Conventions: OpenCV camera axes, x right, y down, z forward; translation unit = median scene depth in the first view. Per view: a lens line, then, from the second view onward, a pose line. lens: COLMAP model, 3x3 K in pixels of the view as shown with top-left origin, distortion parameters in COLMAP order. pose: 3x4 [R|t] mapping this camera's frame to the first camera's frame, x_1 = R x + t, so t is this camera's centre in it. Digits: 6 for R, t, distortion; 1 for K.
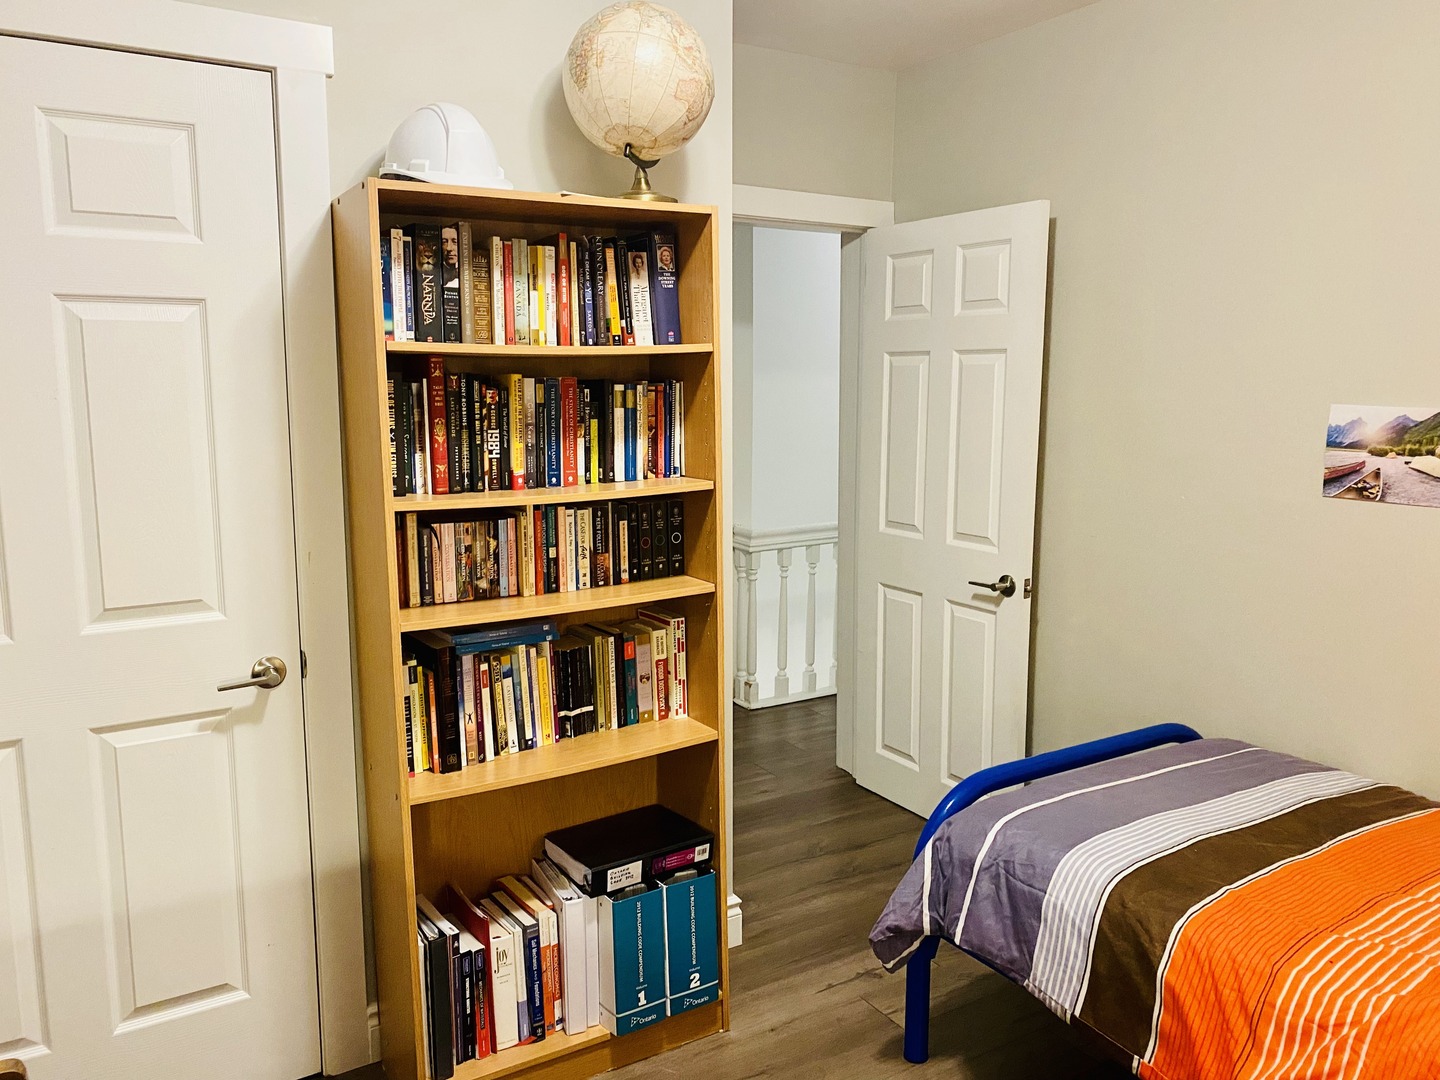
lens RADIAL K [[1110.2, 0, 720.0], [0, 1110.2, 540.0], [0, 0, 1]] dist [-0.006701, -0.000339]
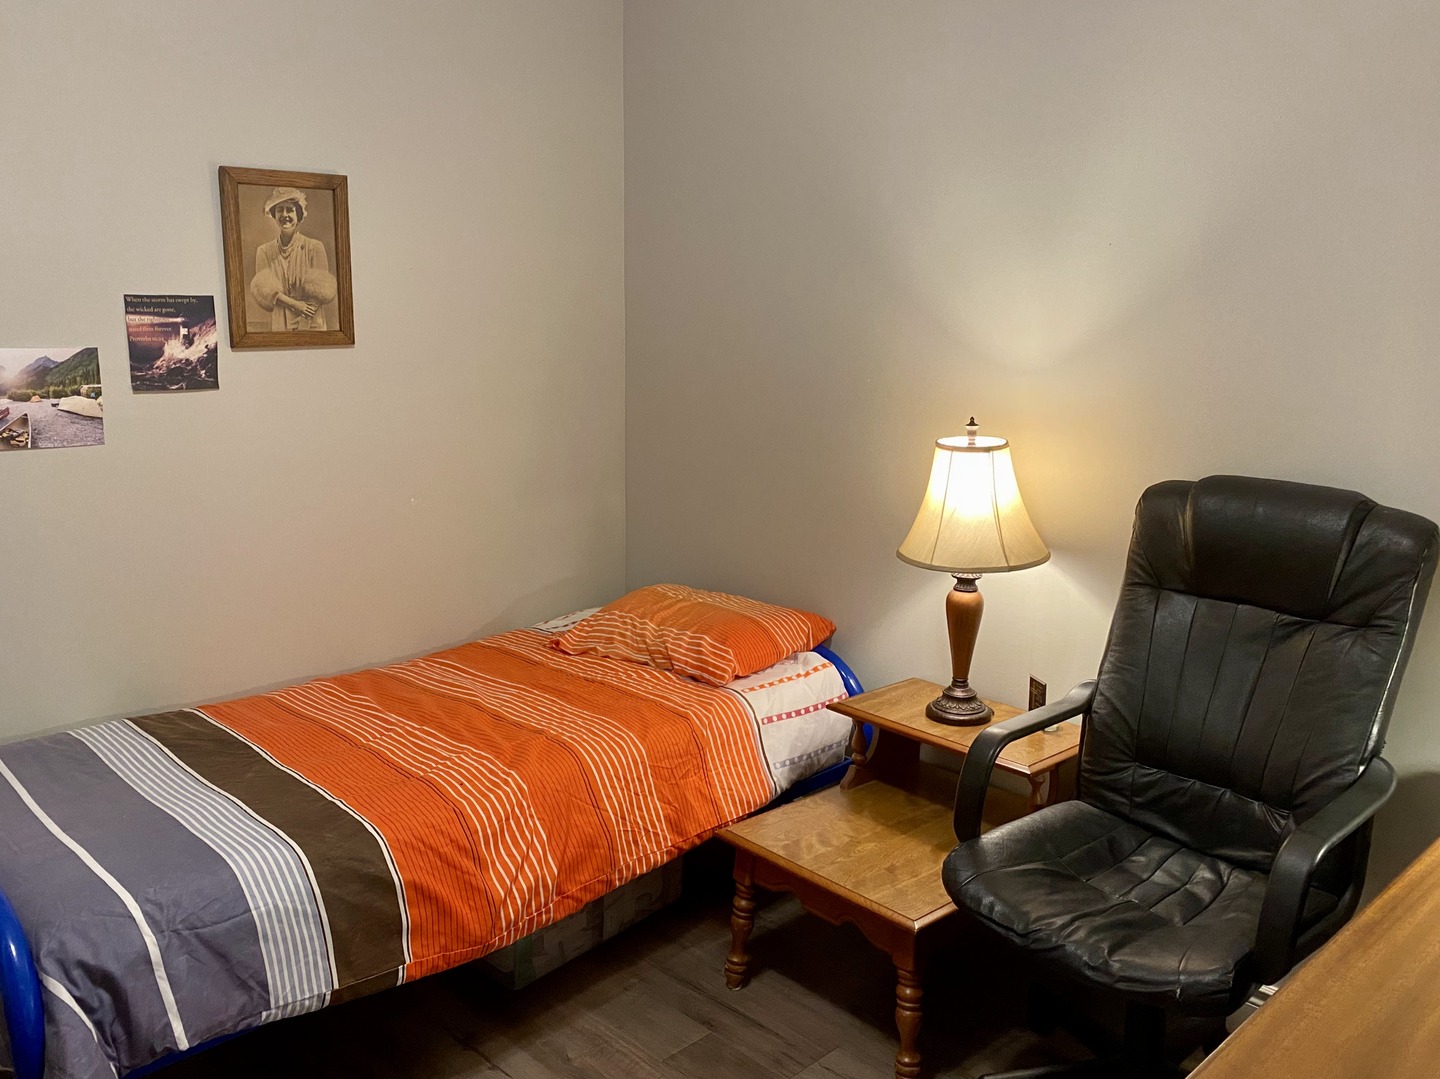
lens RADIAL K [[1110.2, 0, 720.0], [0, 1110.2, 539.5], [0, 0, 1]] dist [-0.006701, -0.000339]
pose [[-0.195071, -0.187760, 0.962649, -0.472208], [0.139451, 0.966223, 0.216716, -0.085816], [-0.970825, 0.176518, -0.162299, 0.609754]]
